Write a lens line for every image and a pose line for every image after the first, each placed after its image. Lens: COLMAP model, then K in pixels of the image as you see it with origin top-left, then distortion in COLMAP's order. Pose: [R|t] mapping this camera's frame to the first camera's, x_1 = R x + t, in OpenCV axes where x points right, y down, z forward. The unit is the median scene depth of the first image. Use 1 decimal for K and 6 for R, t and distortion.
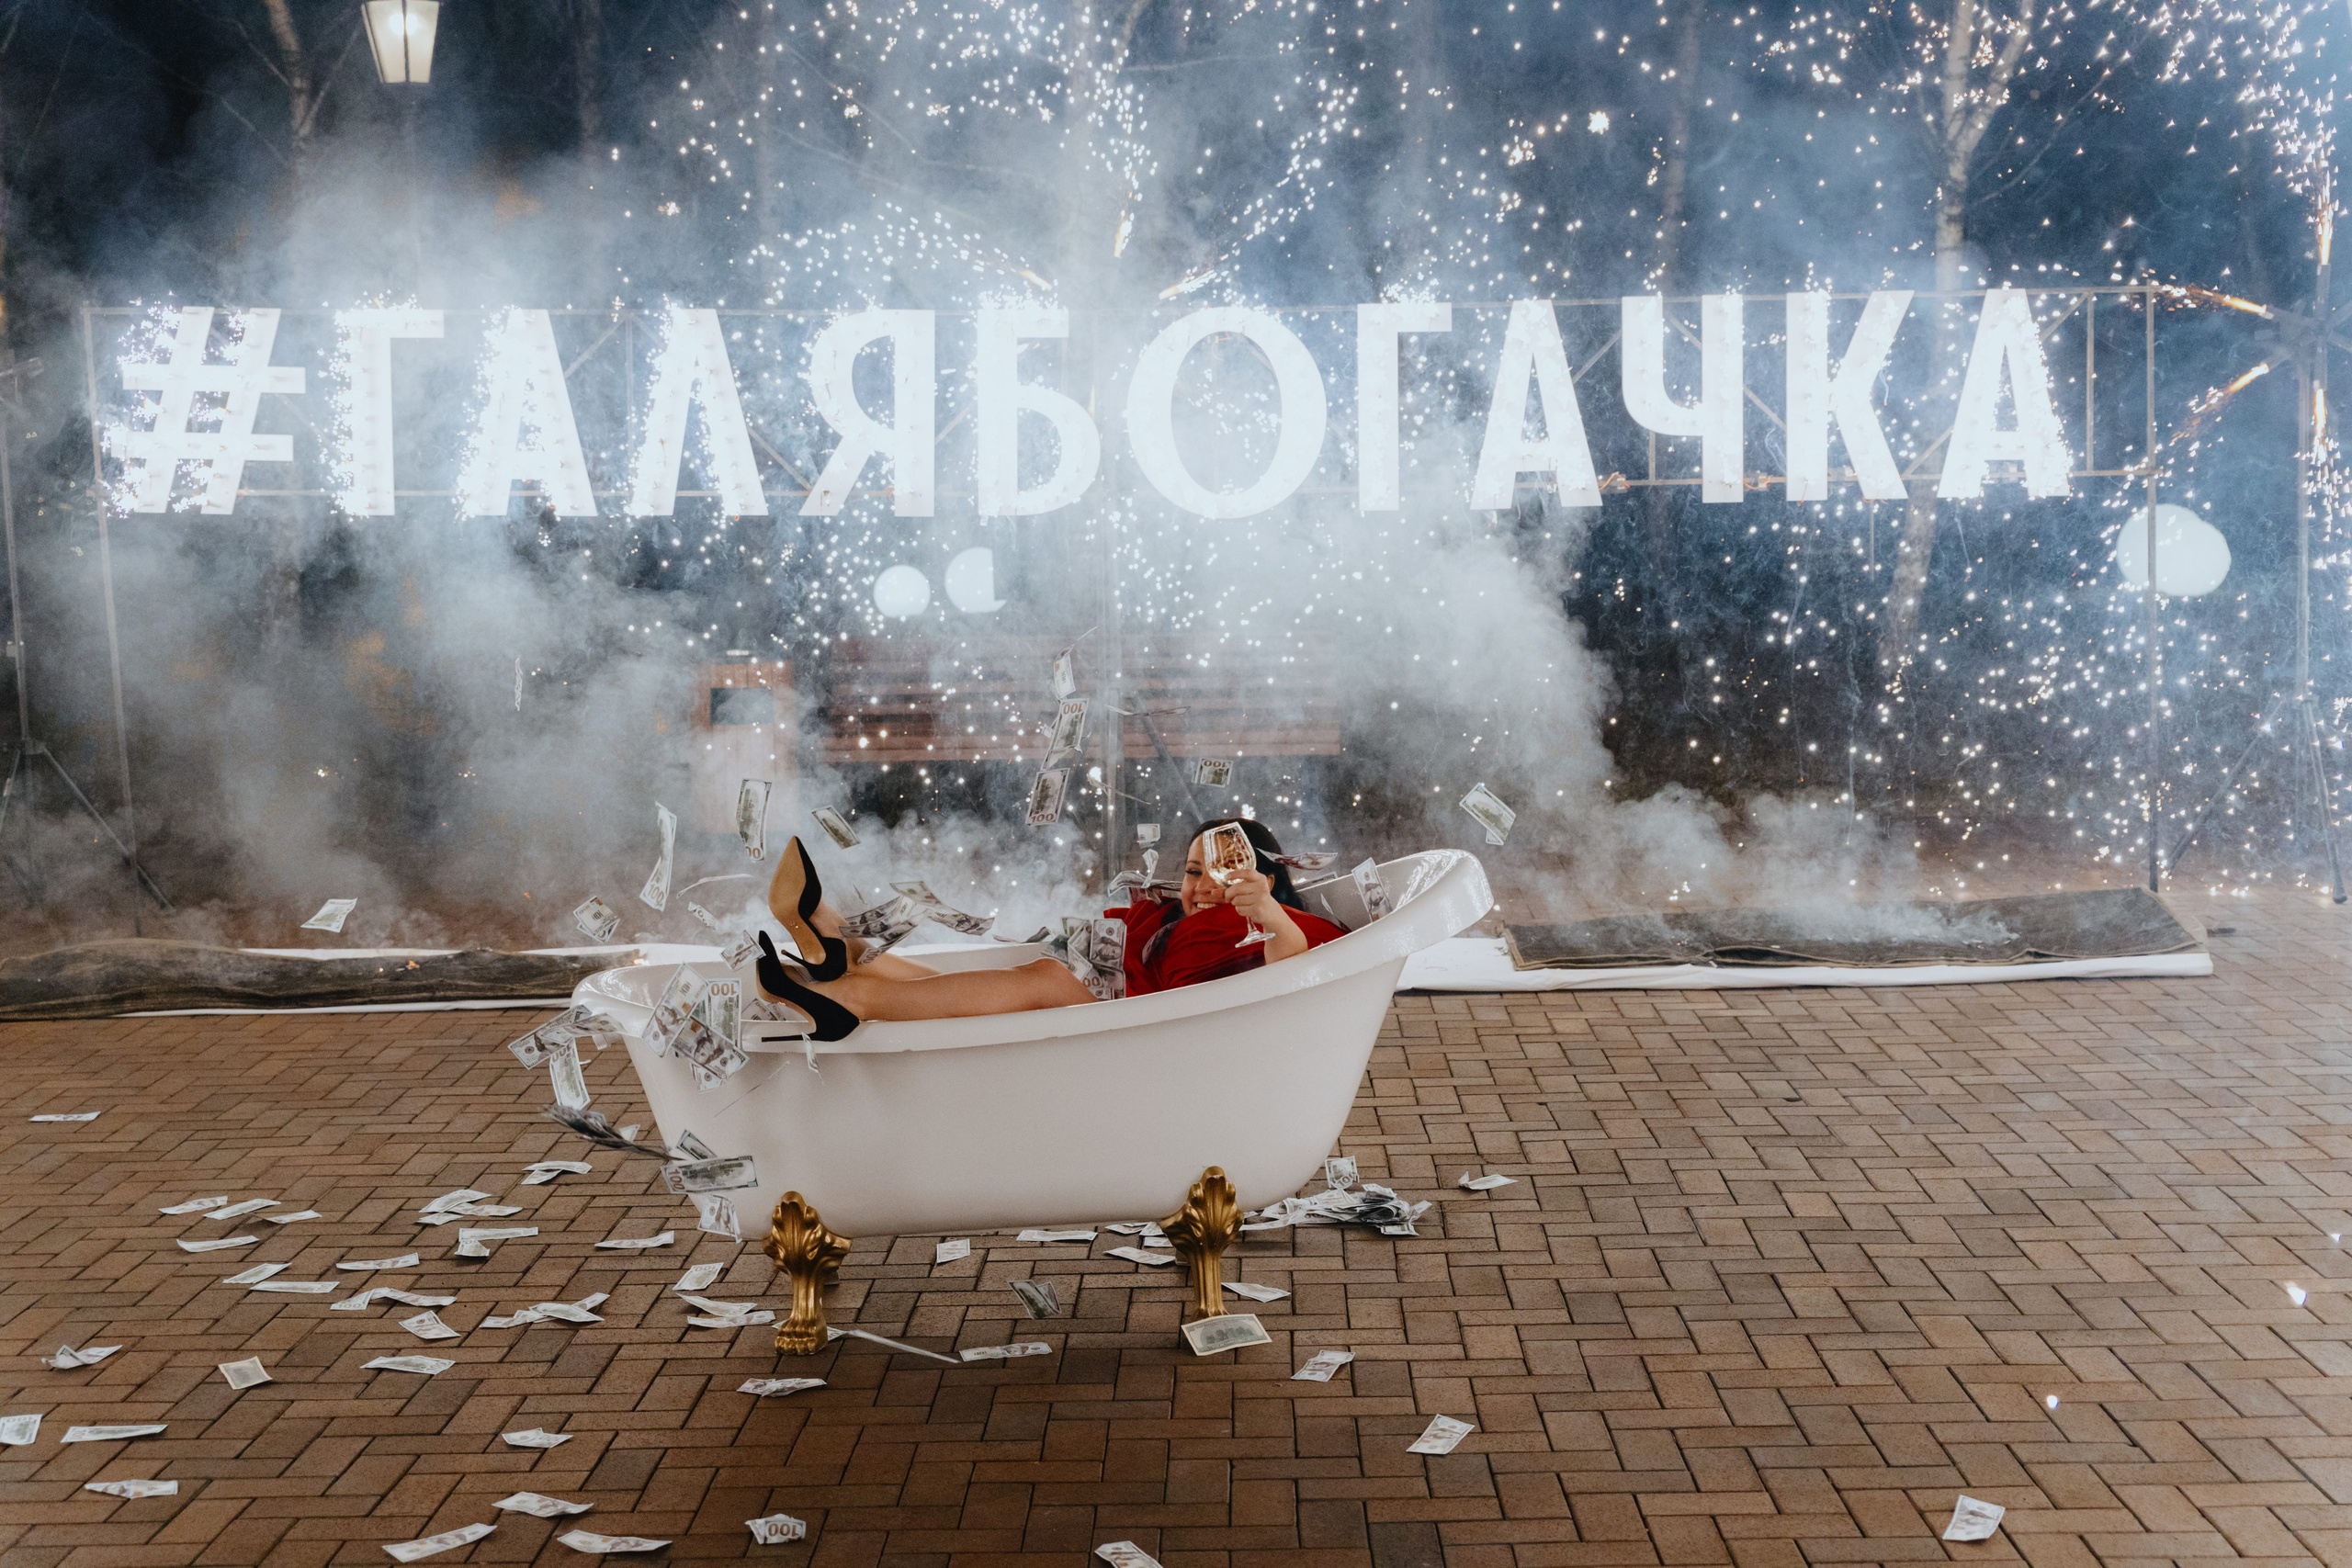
lens RADIAL K [[3121.5, 0, 1176.5], [0, 3121.5, 785.0], [0, 0, 1]] dist [-0.011089, 0.011156]
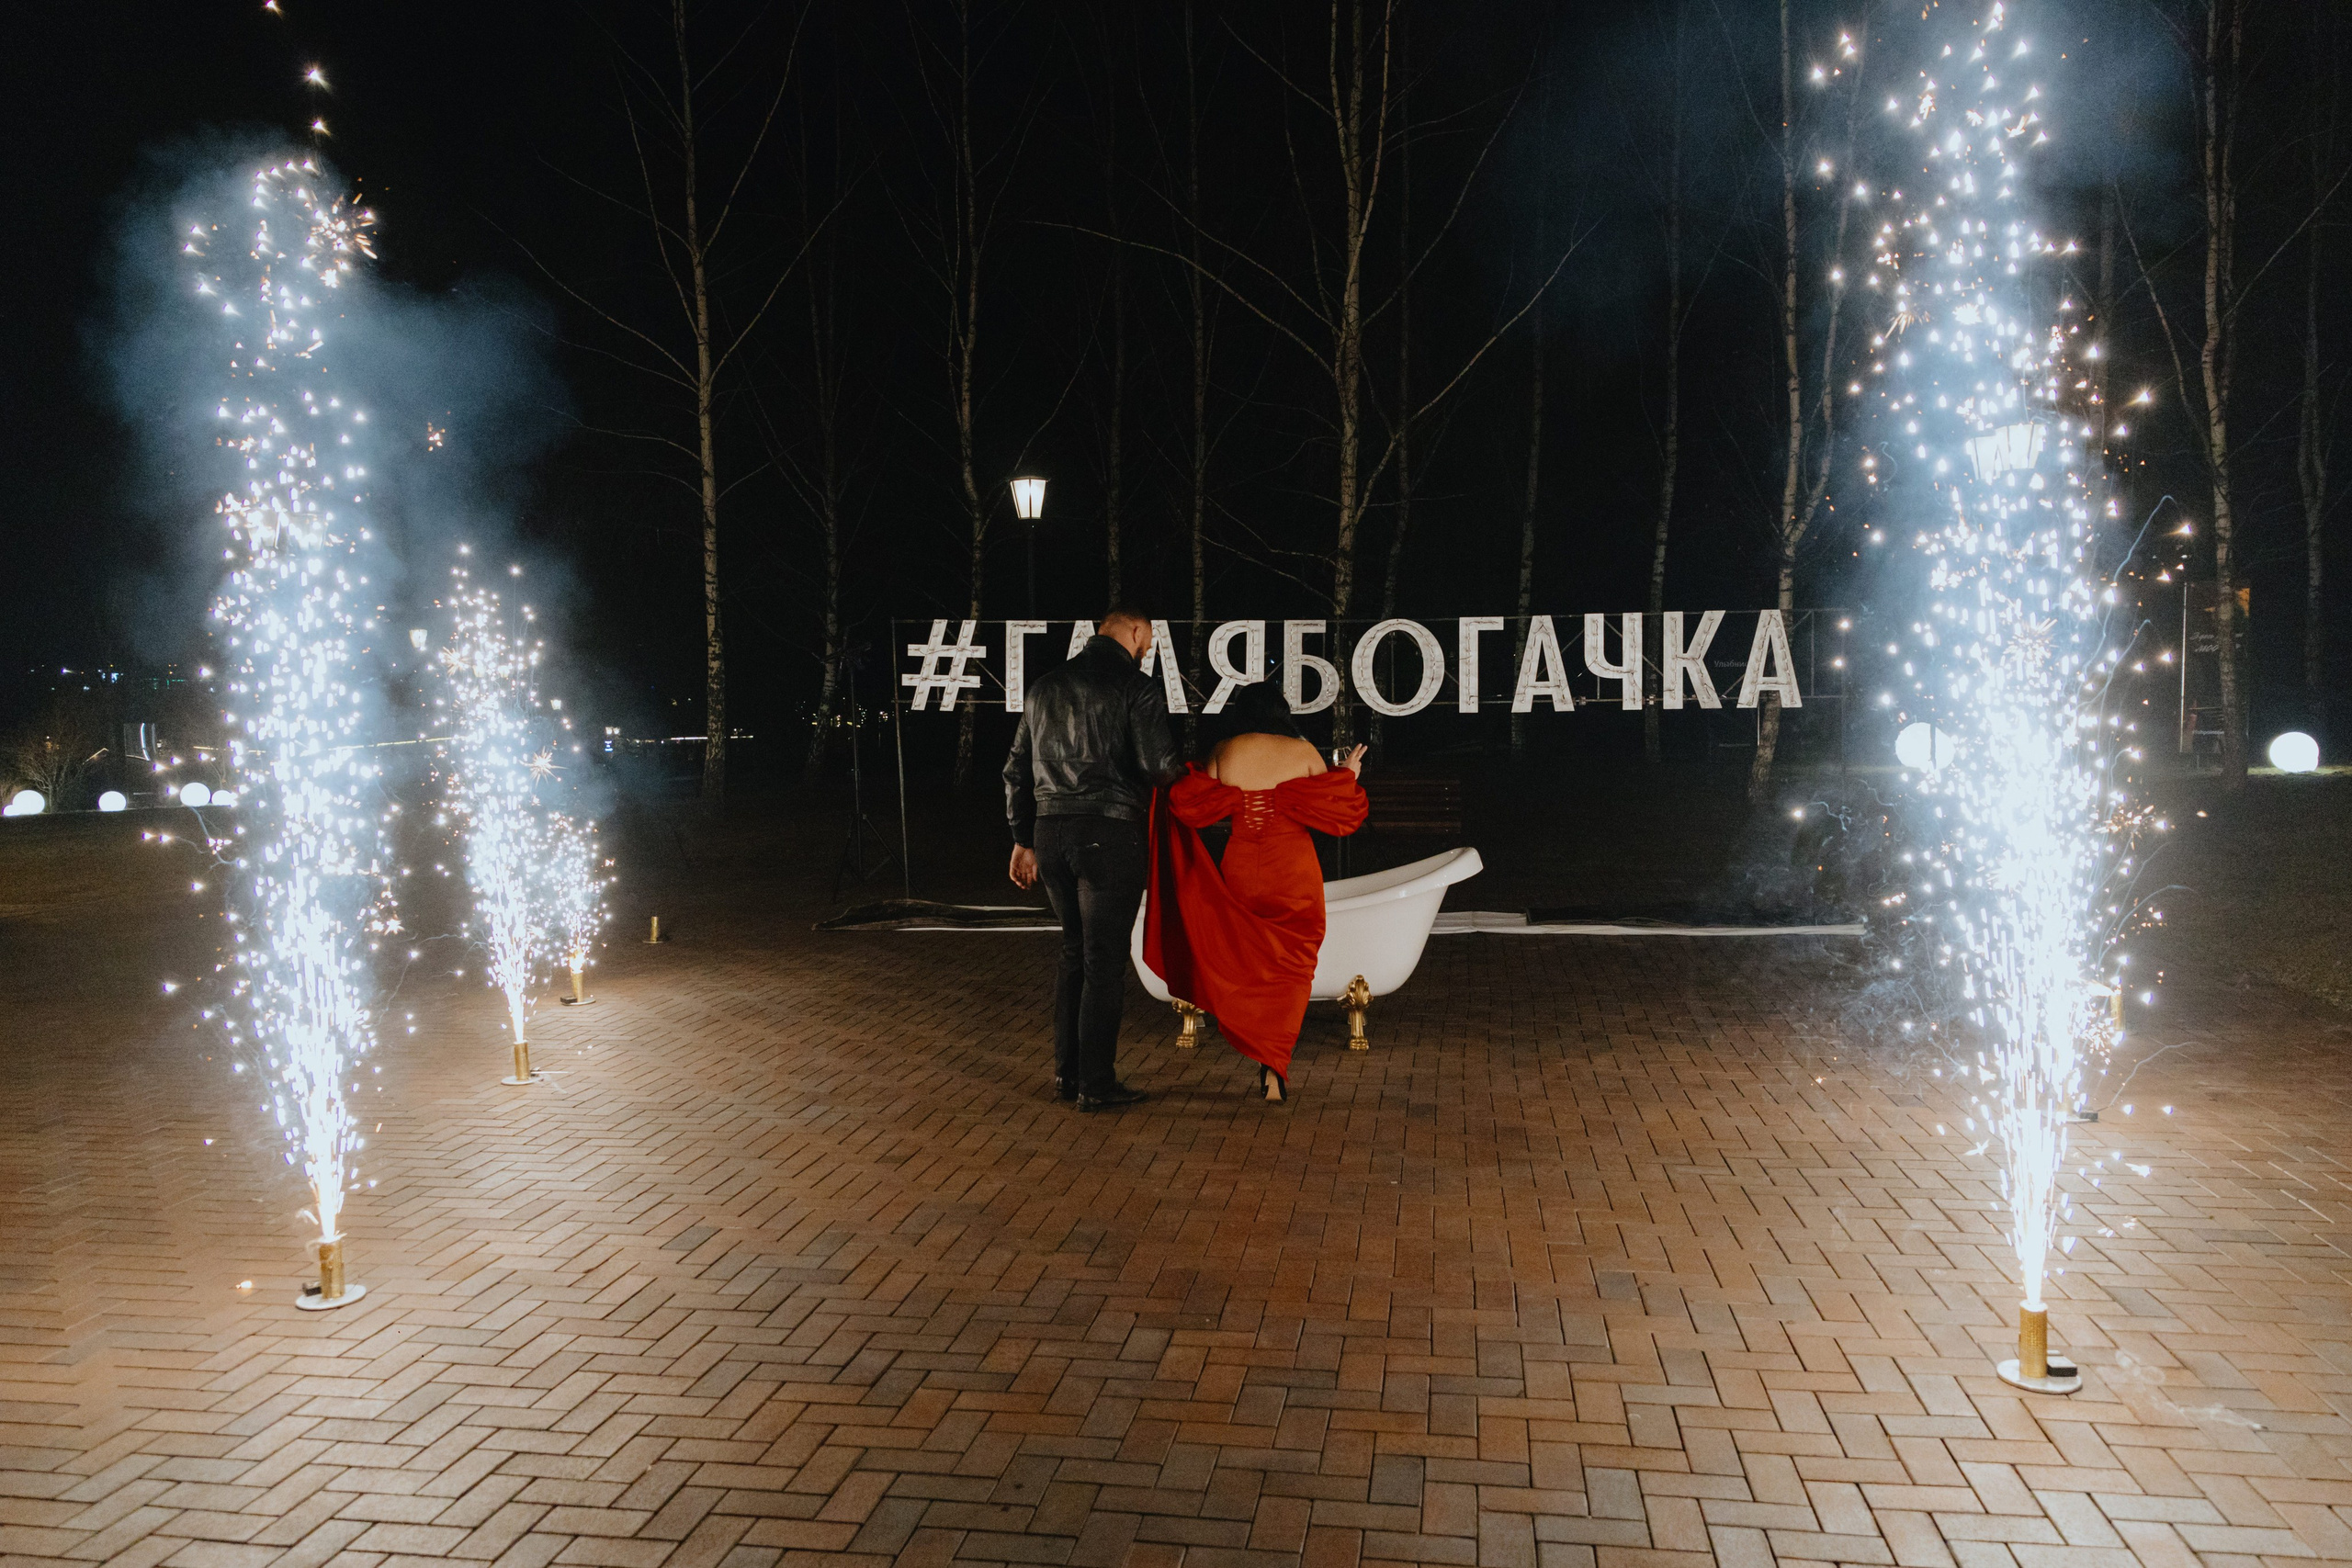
lens RADIAL K [[1676.8, 0, 1175.5], [0, 1676.8, 813.5], [0, 0, 1]] dist [-0.000598, -0.000952]
pose [[0.989344, 0.015515, -0.144770, 0.052181], [-0.021111, 0.999085, -0.037195, 0.045635], [0.144060, 0.039854, 0.988766, -0.272060]]
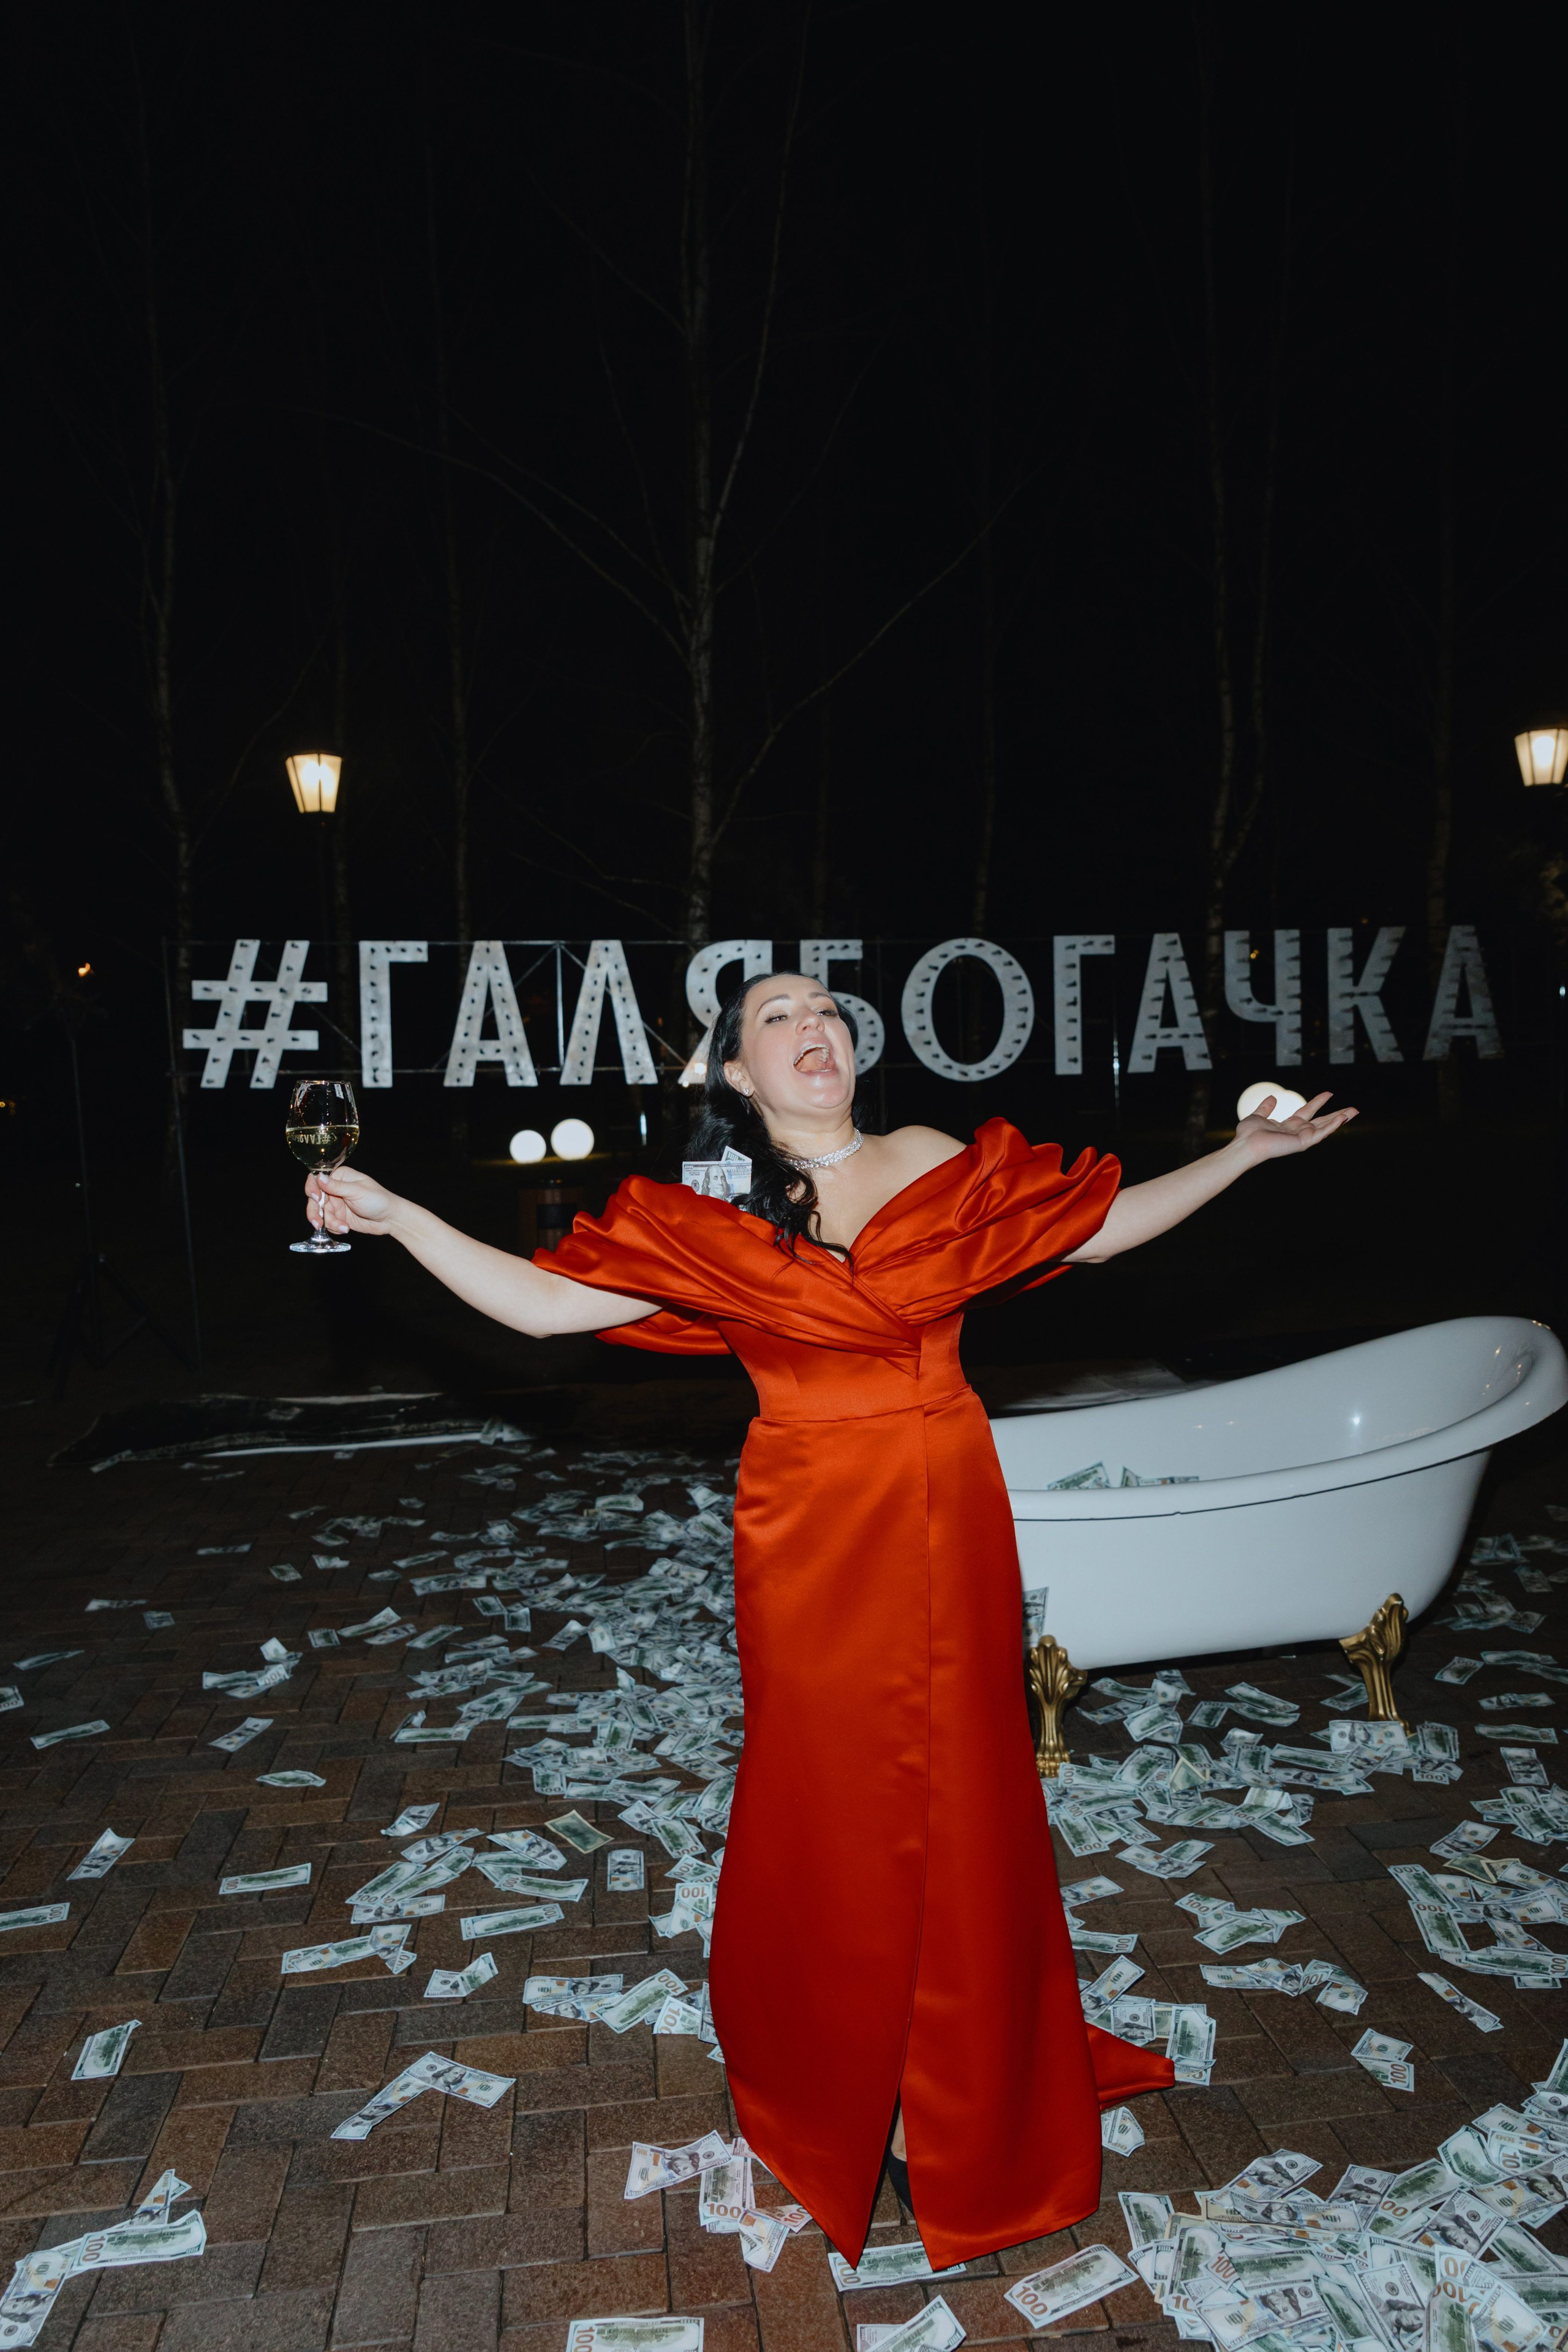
lens RADIAL K [[1659.9, 0, 788.8], [0, 1659.9, 1177.4], [0, 0, 1]] dist [0.002986, -0.000659]
pose [[0.990782, -0.021364, 0.133767, -0.274239], [0.027247, 0.998733, -0.042299, -0.014234], [-0.132694, 0.045554, 0.990110, 0.369199]]
